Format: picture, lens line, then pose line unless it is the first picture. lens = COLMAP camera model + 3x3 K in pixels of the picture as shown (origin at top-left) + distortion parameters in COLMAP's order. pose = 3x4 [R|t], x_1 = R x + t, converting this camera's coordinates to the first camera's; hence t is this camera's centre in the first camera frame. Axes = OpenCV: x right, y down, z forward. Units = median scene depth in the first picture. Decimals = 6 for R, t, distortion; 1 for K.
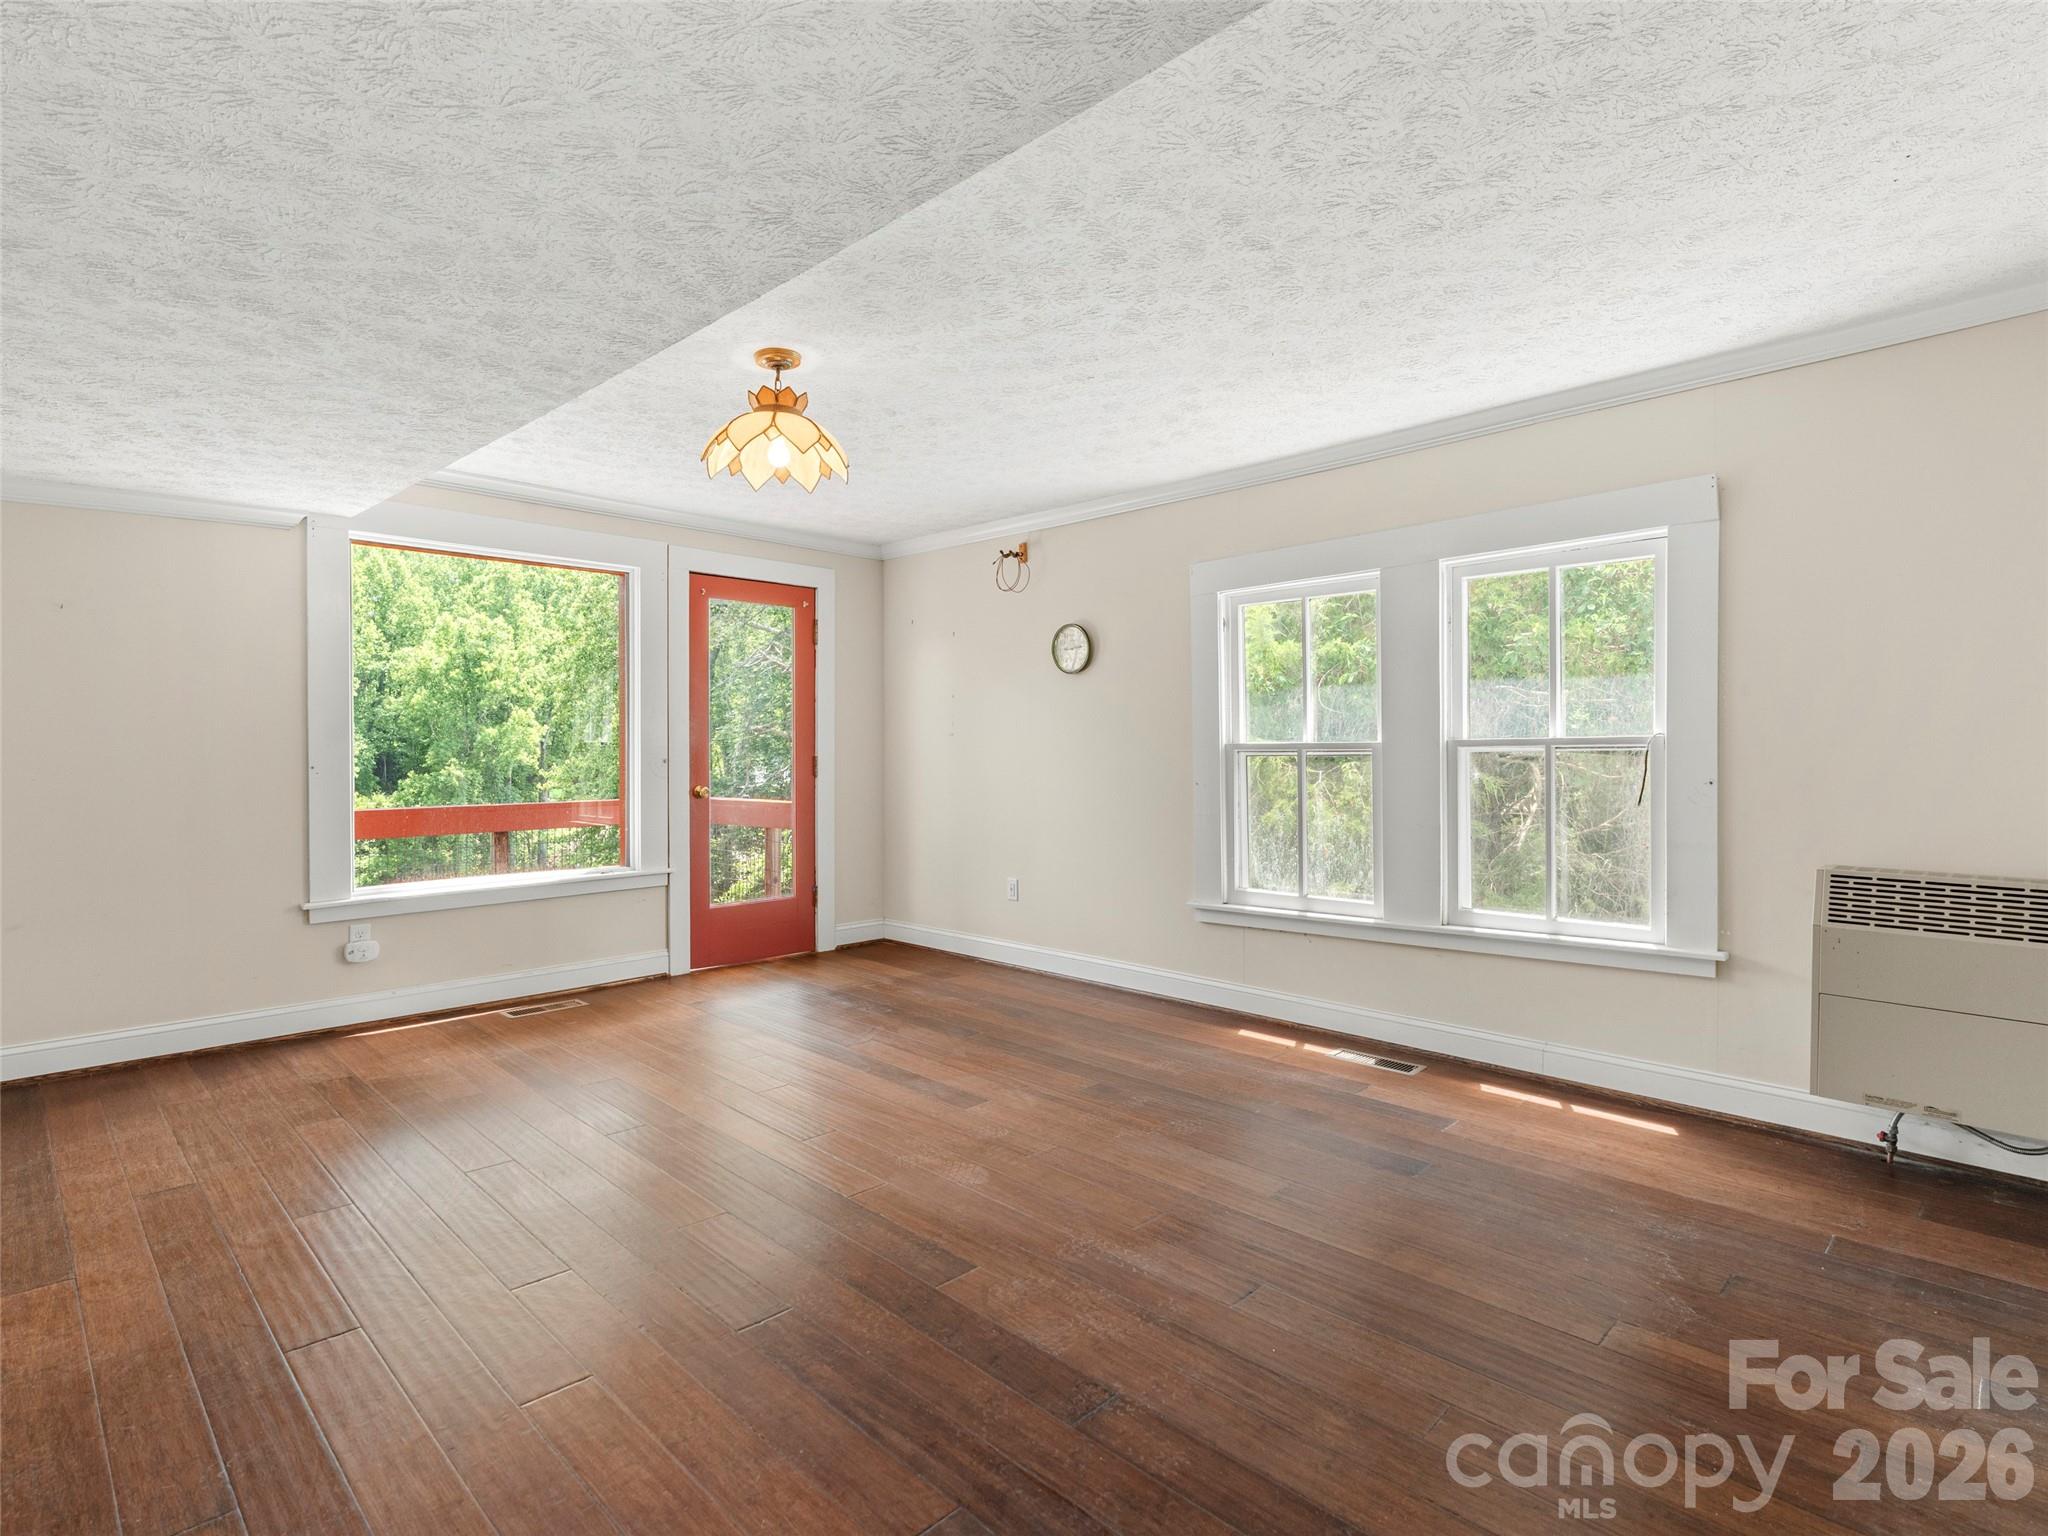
lens RADIAL K [[1049.2, 0, 1032.9], [0, 1049.2, 753.5], [0, 0, 1]] dist [-0.012997, 0.002720]
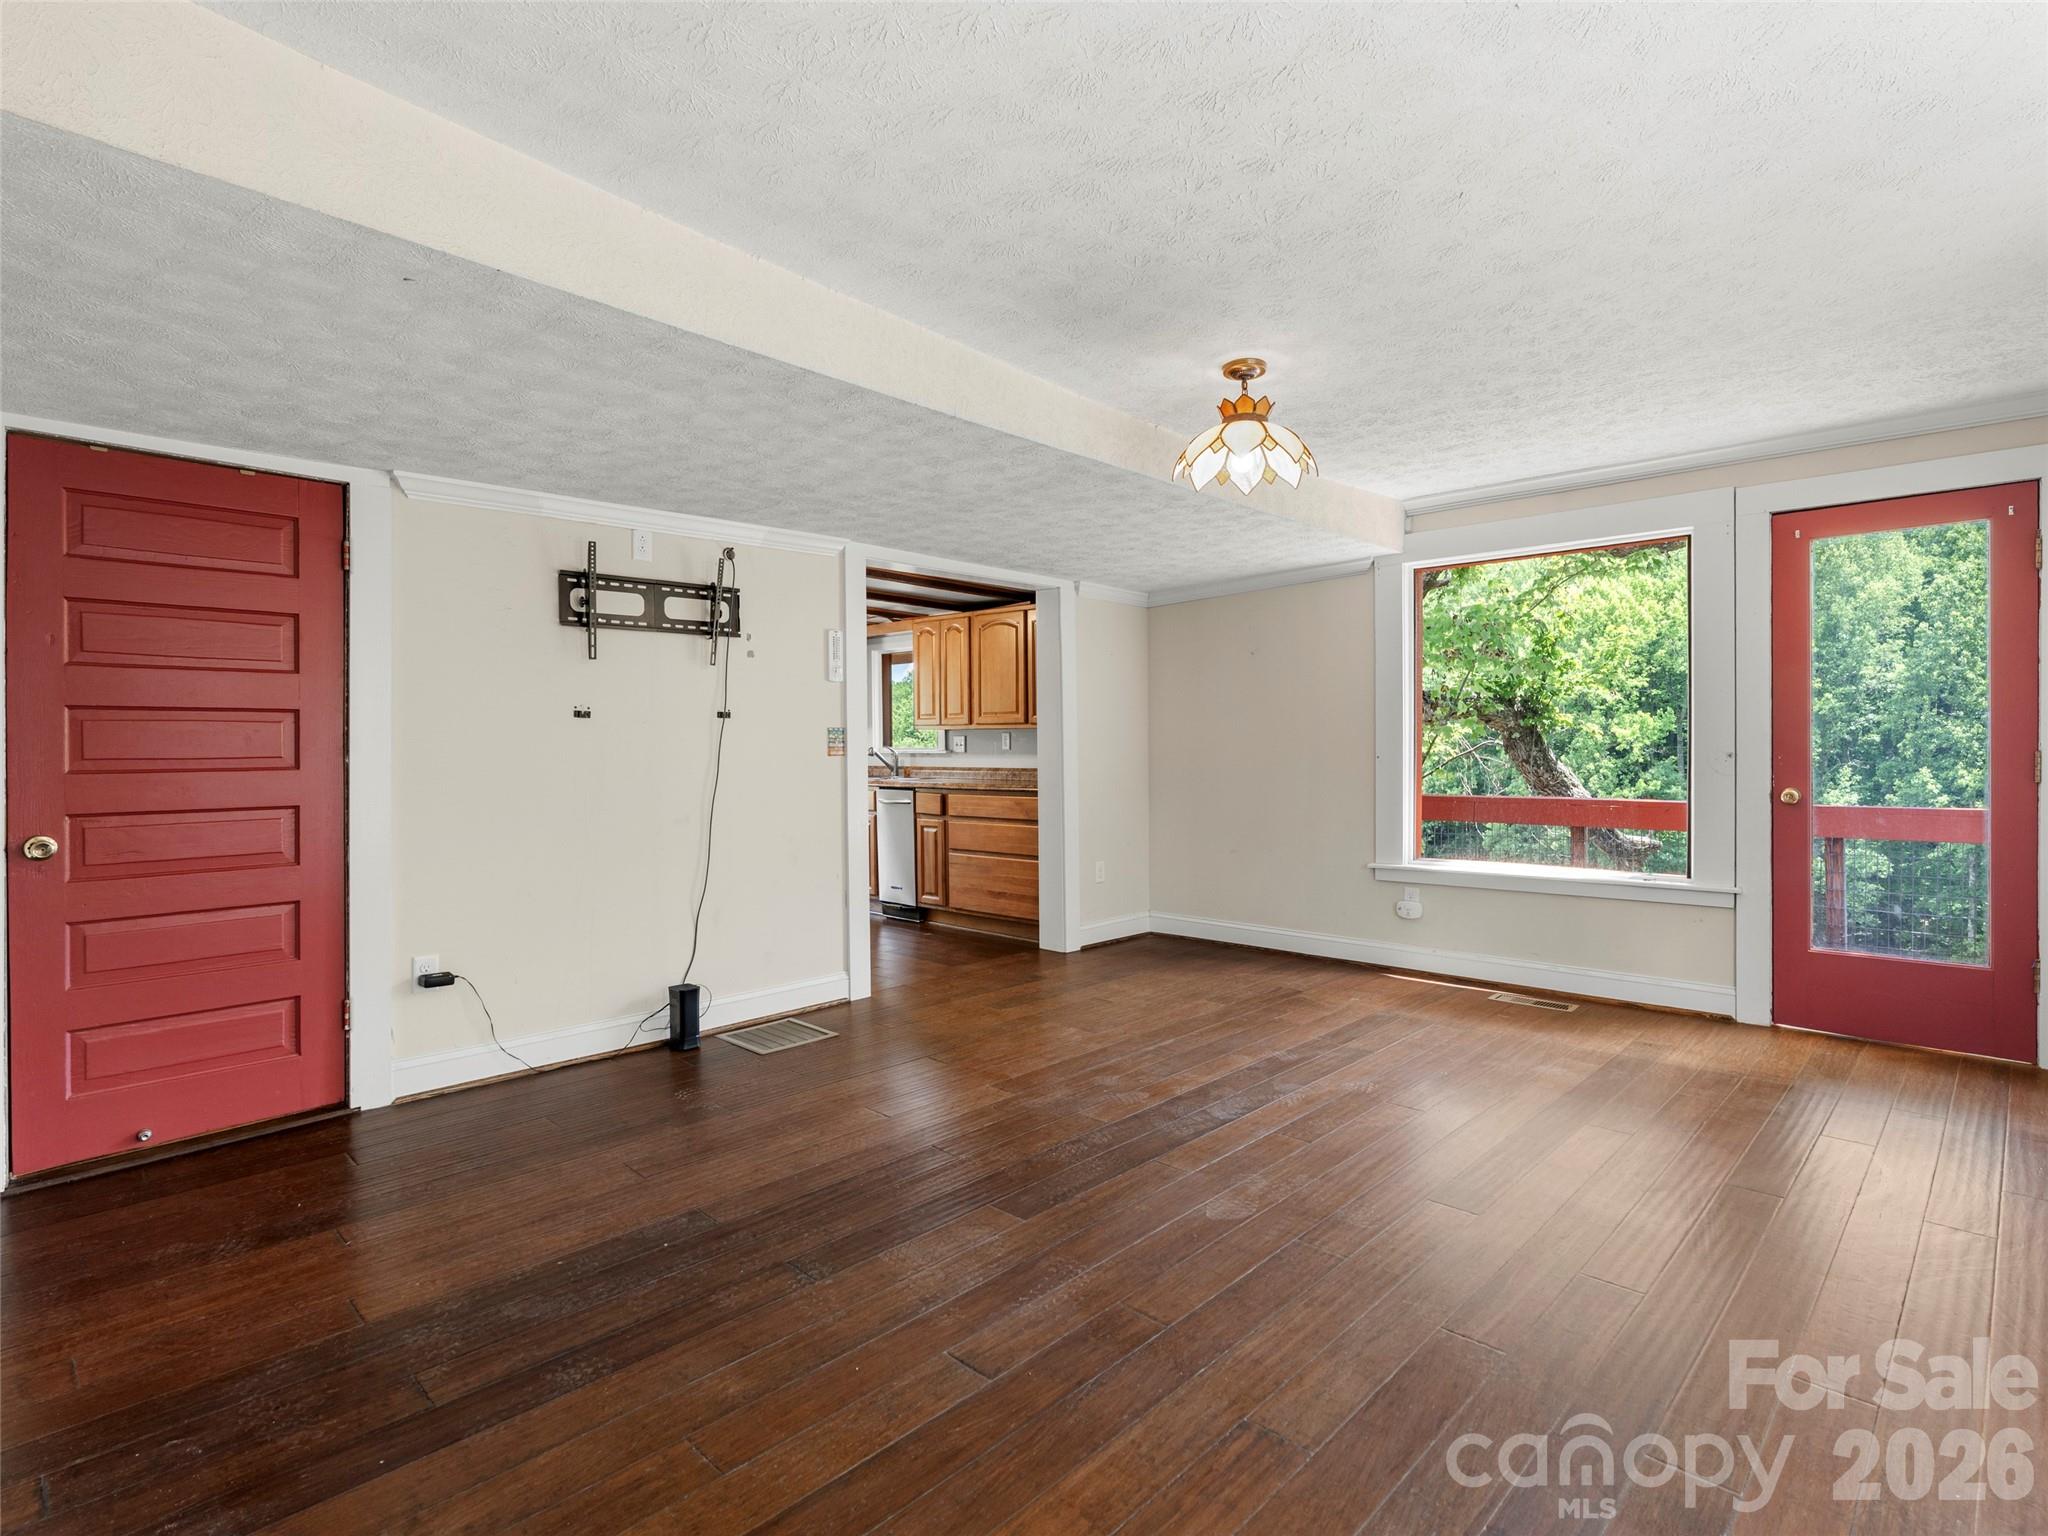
lens RADIAL K [[1049.2, 0, 1019.9], [0, 1049.2, 753.4], [0, 0, 1]] dist [-0.012997, 0.002720]
pose [[-0.010277, 0.006155, -0.999928, 0.595886], [0.001672, 0.999980, 0.006138, -0.000229], [0.999946, -0.001608, -0.010287, 0.582313]]
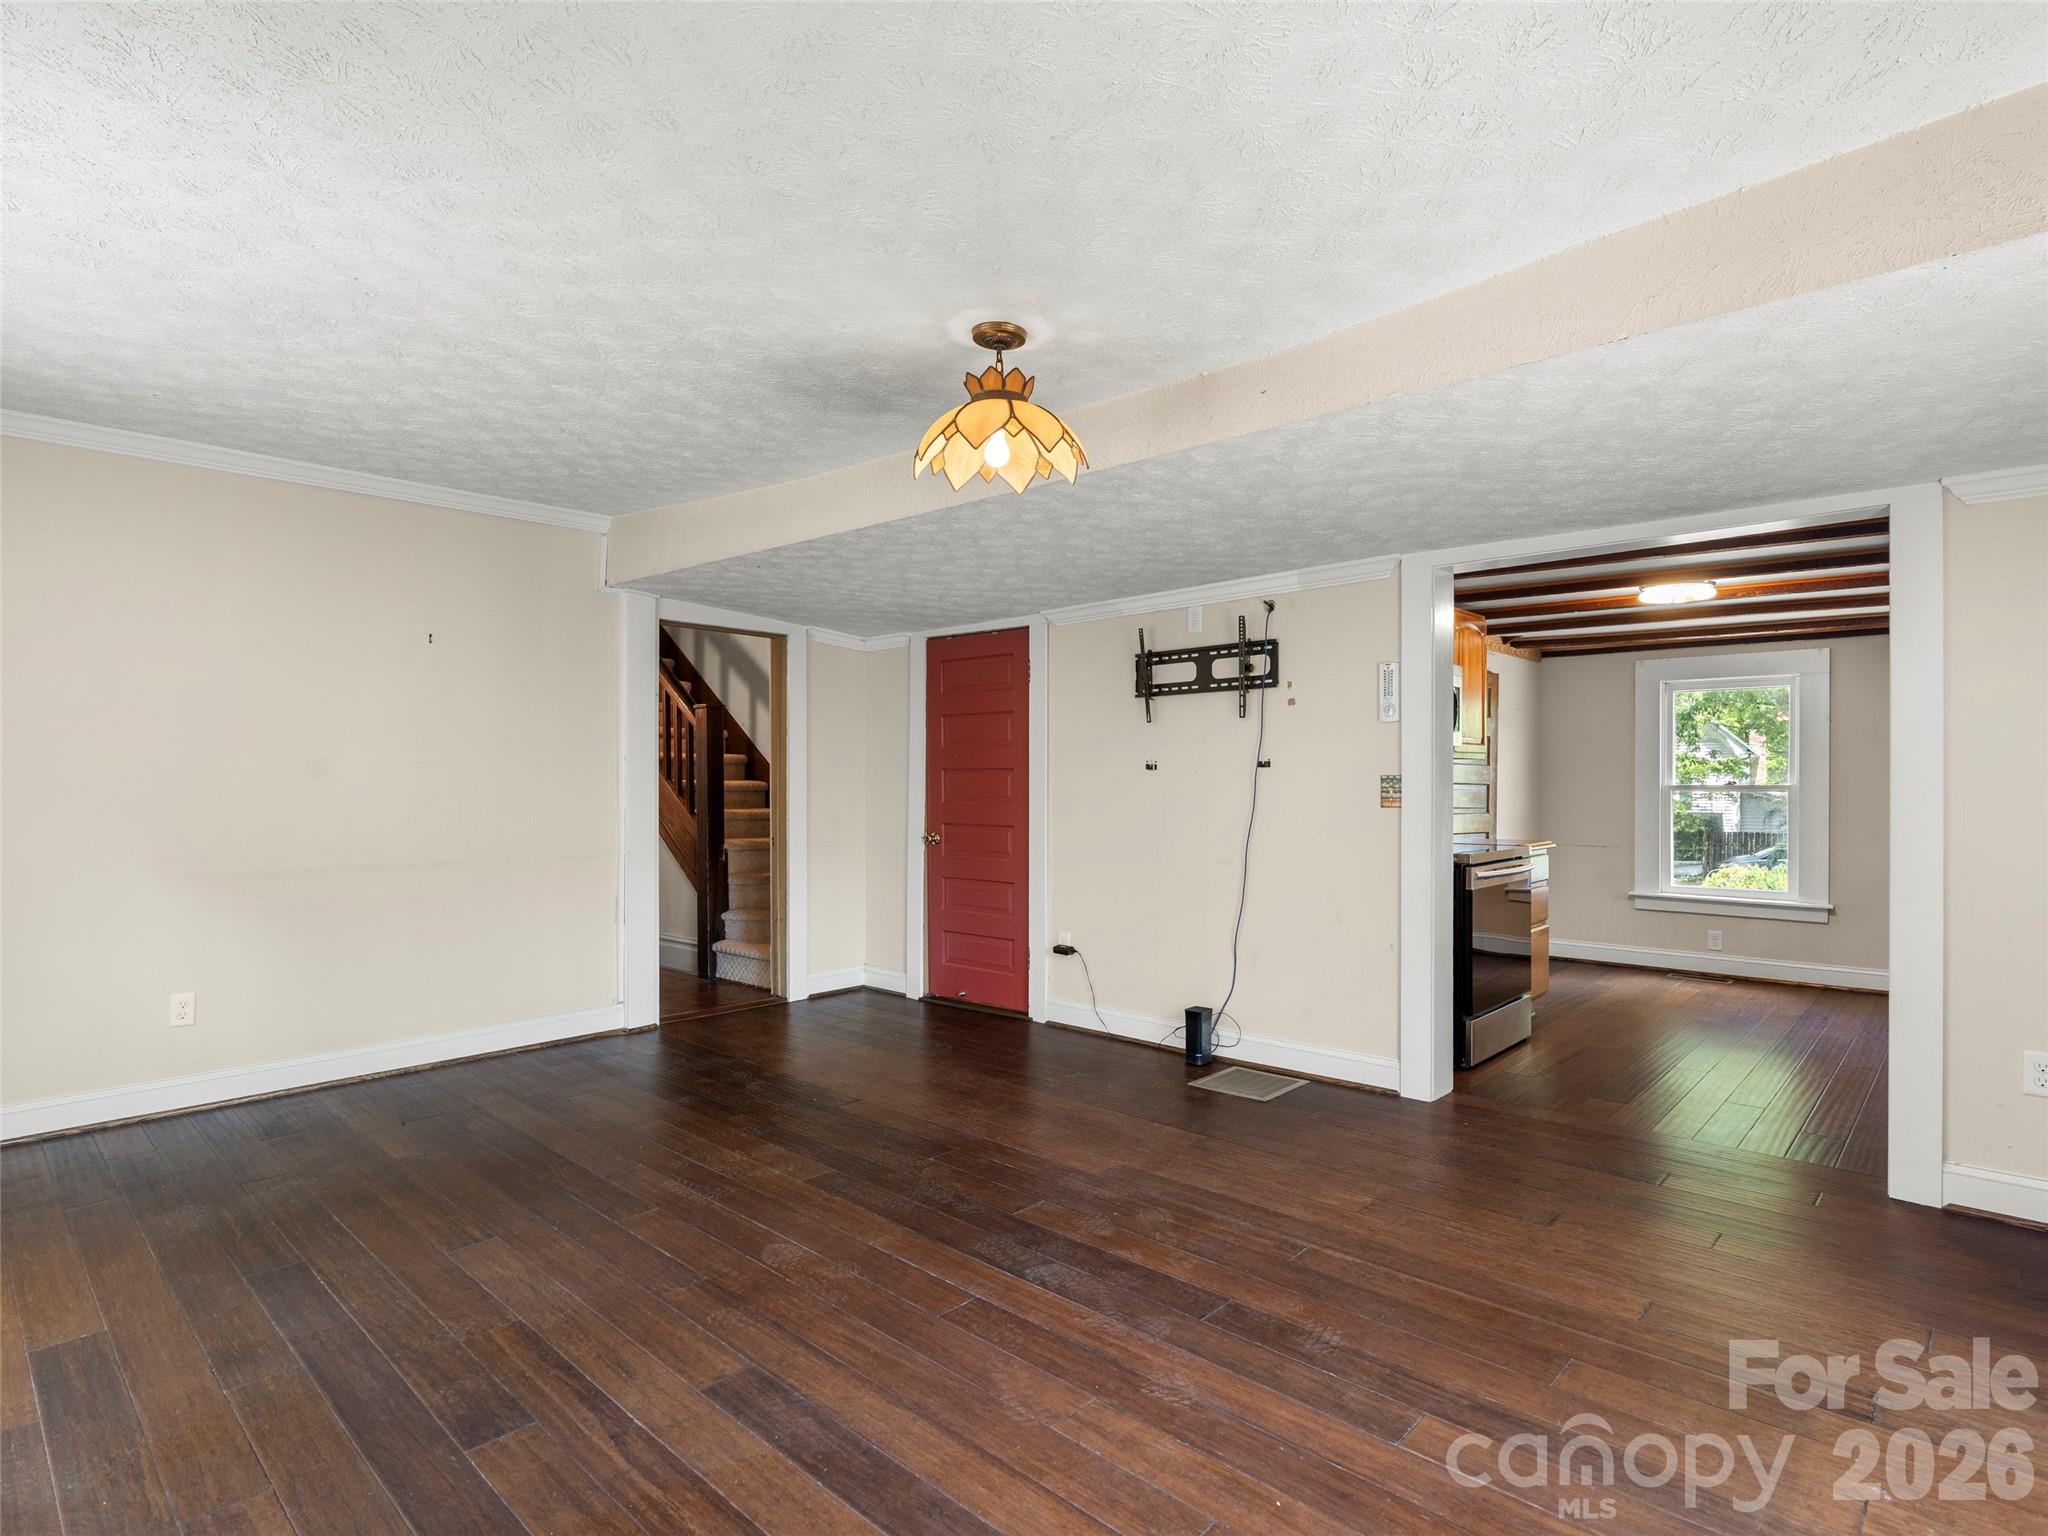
lens RADIAL K [[1049.2, 0, 1005.9], [0, 1049.2, 795.1], [0, 0, 1]] dist [-0.012997, 0.002720]
pose [[-0.999993, -0.003553, 0.000666, -0.183202], [-0.003541, 0.999848, 0.017044, -0.018379], [-0.000727, 0.017041, -0.999855, 1.356334]]
